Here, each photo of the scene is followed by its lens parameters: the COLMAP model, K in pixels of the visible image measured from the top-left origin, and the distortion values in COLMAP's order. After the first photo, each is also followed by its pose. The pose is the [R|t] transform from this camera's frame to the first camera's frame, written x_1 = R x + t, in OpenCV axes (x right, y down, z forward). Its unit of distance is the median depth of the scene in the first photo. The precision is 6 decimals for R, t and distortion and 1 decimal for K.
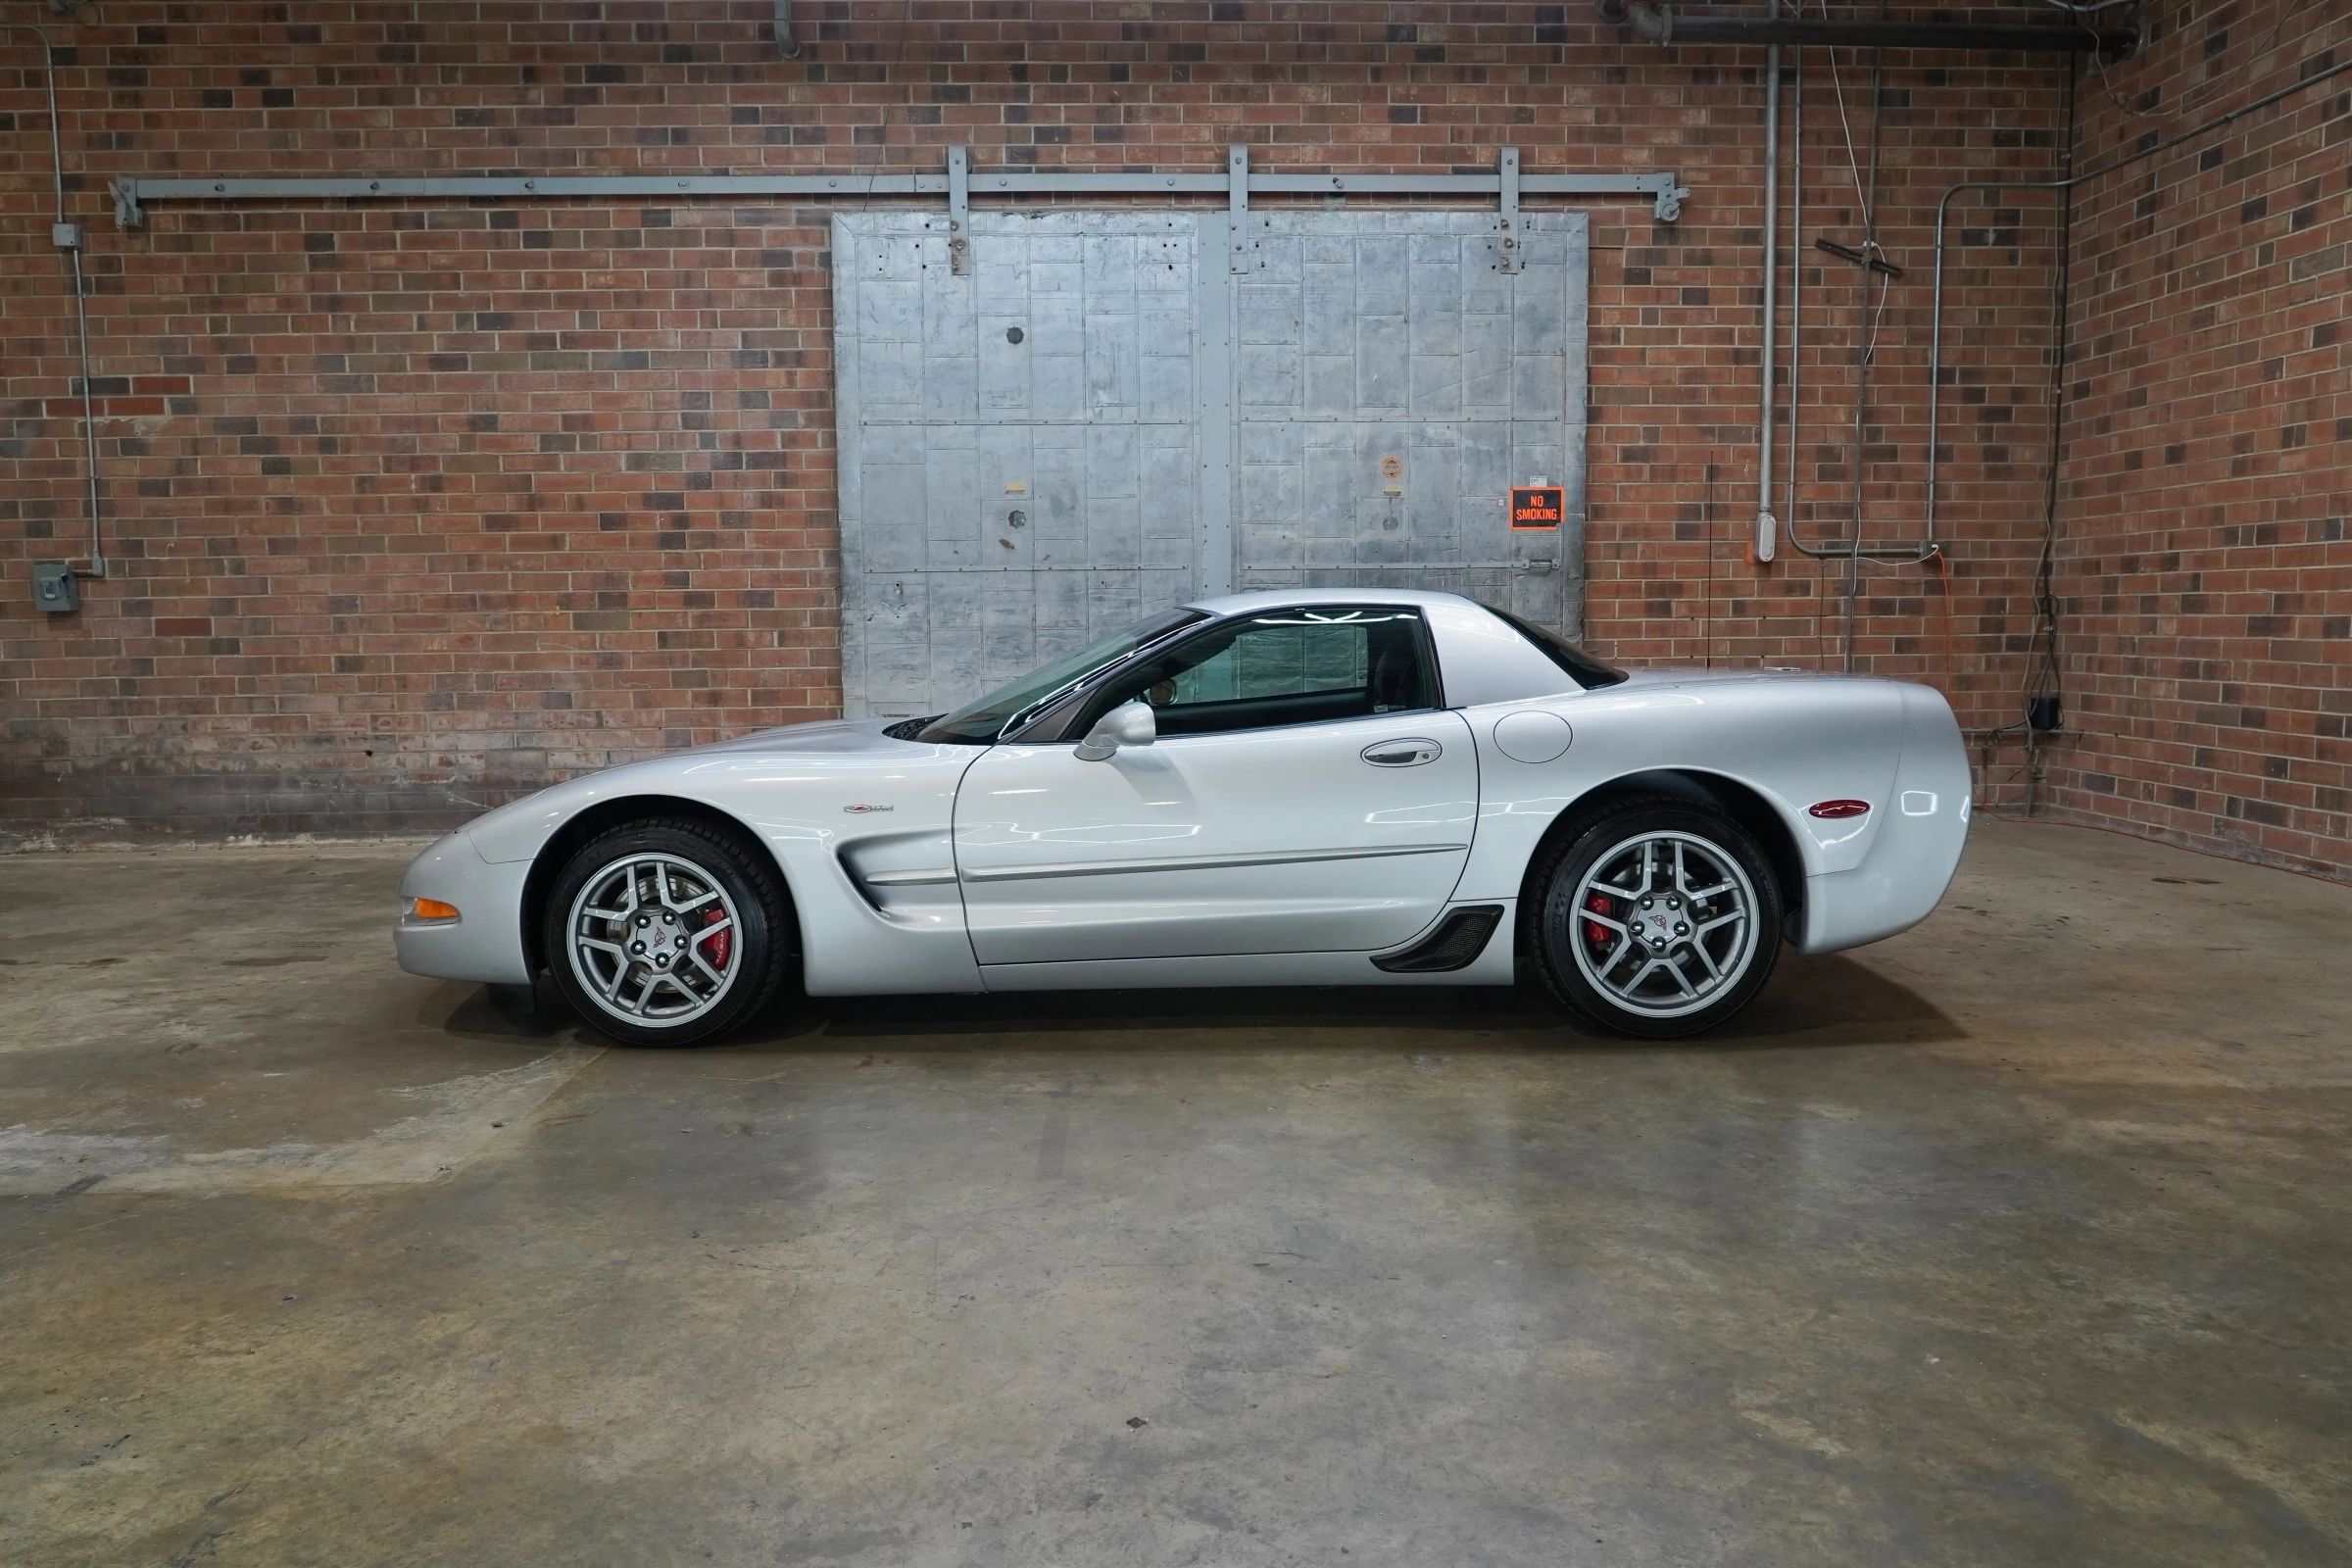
lens RADIAL K [[1742.6, 0, 1209.3], [0, 1742.6, 749.0], [0, 0, 1]] dist [-0.018903, 0.019994]
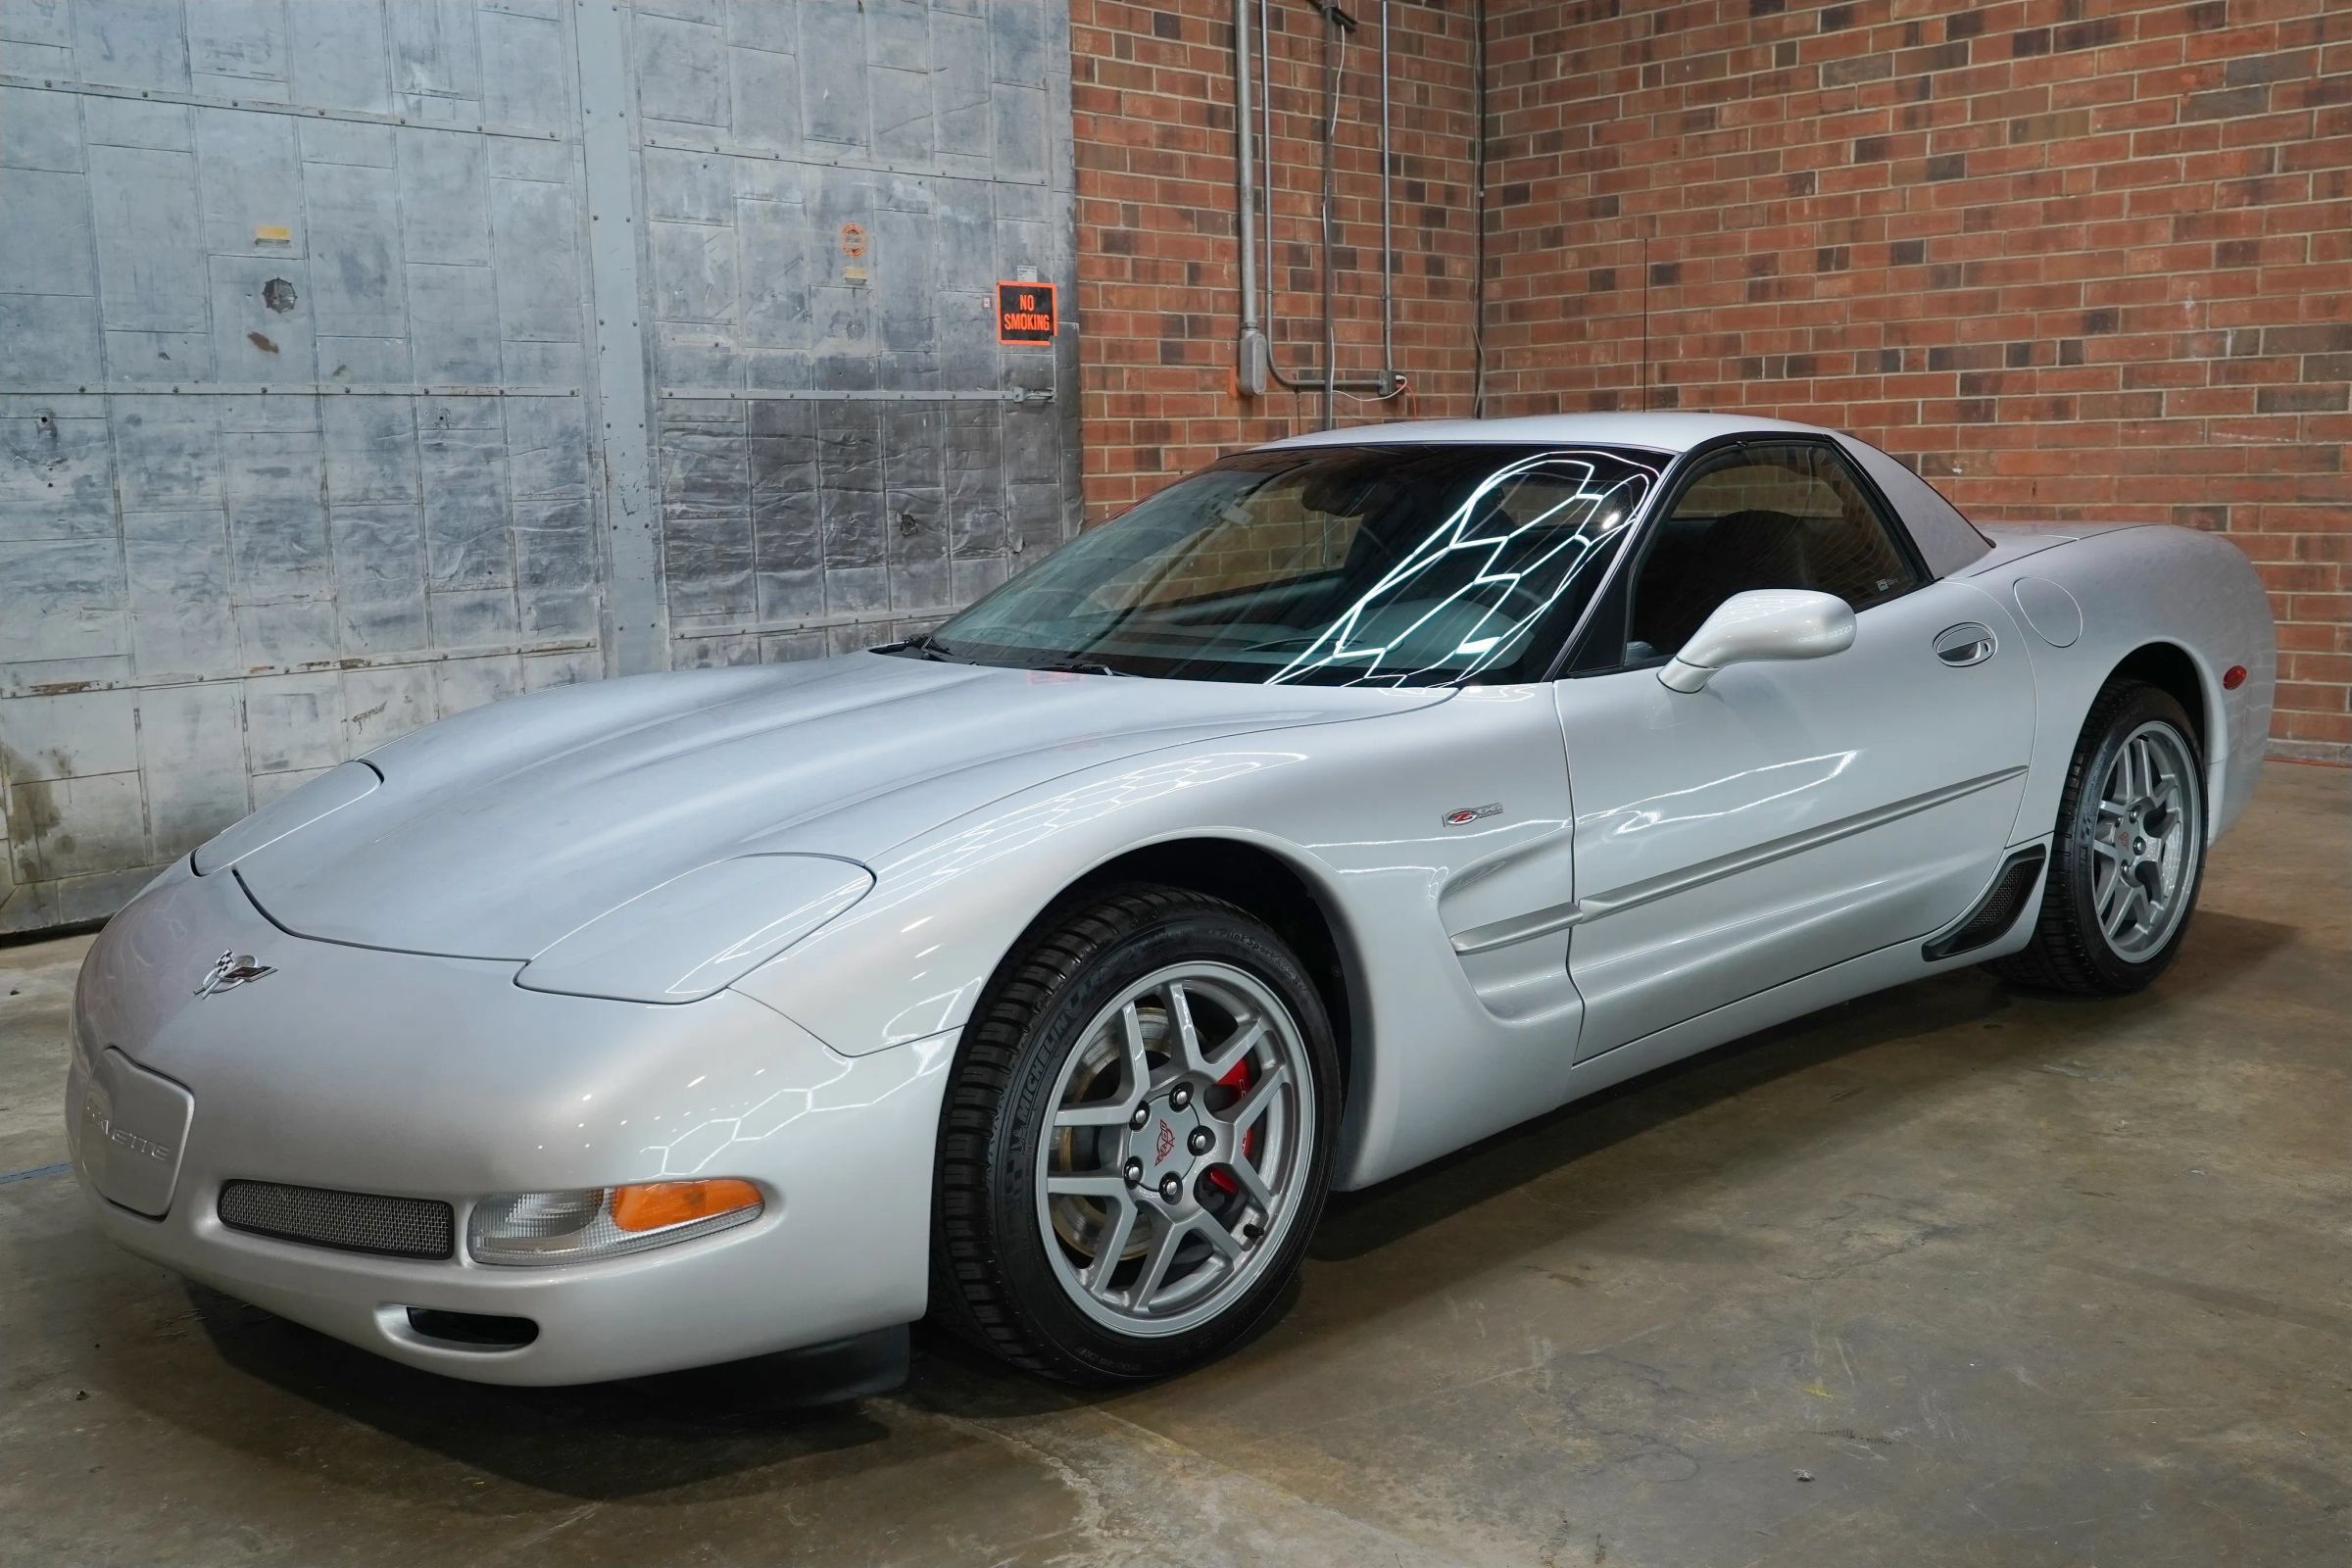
lens RADIAL K [[2256.5, 0, 1288.6], [0, 2256.5, 759.4], [0, 0, 1]] dist [0.033911, 0.000000]
pose [[0.708659, -0.102316, 0.698093, -0.391397], [0.072606, 0.994752, 0.072091, -0.020084], [-0.701805, -0.000402, 0.712369, 0.298575]]
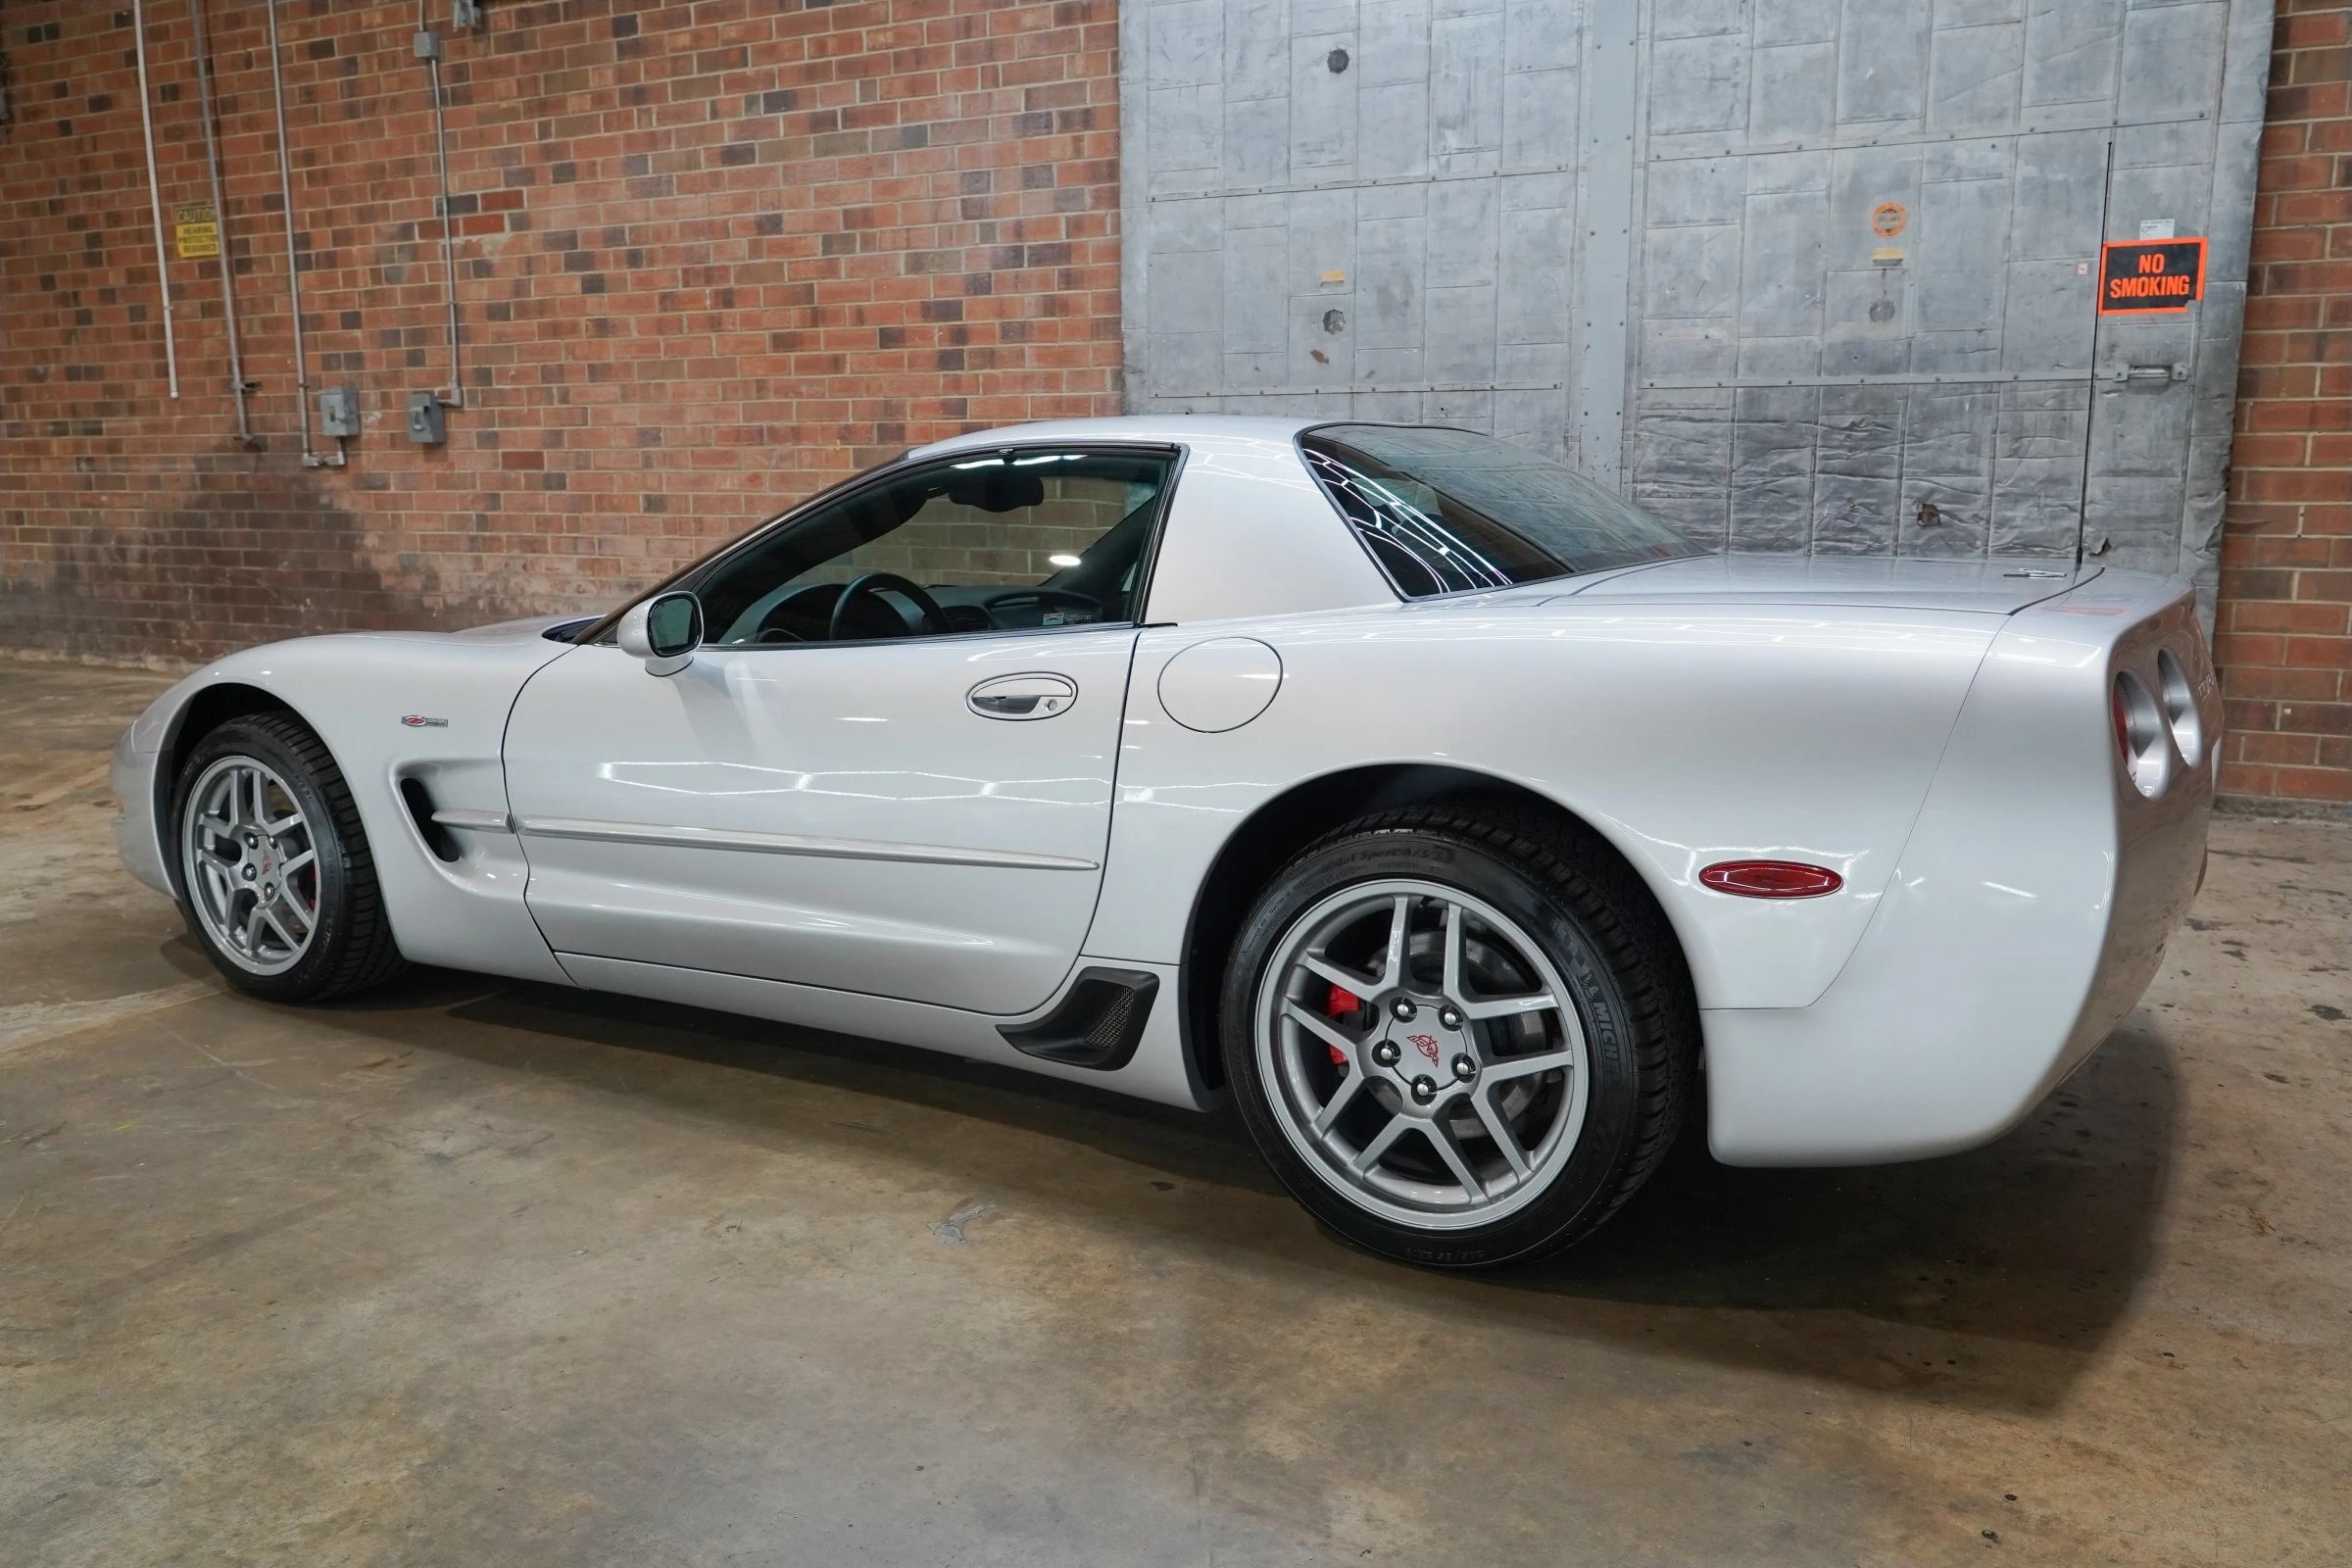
lens RADIAL K [[1971.2, 0, 1136.0], [0, 1971.2, 779.4], [0, 0, 1]] dist [0.012507, 0.002624]
pose [[0.848137, 0.092604, -0.521621, 0.269624], [-0.046262, 0.993789, 0.101207, -0.021472], [0.527753, -0.061706, 0.847153, 0.247266]]
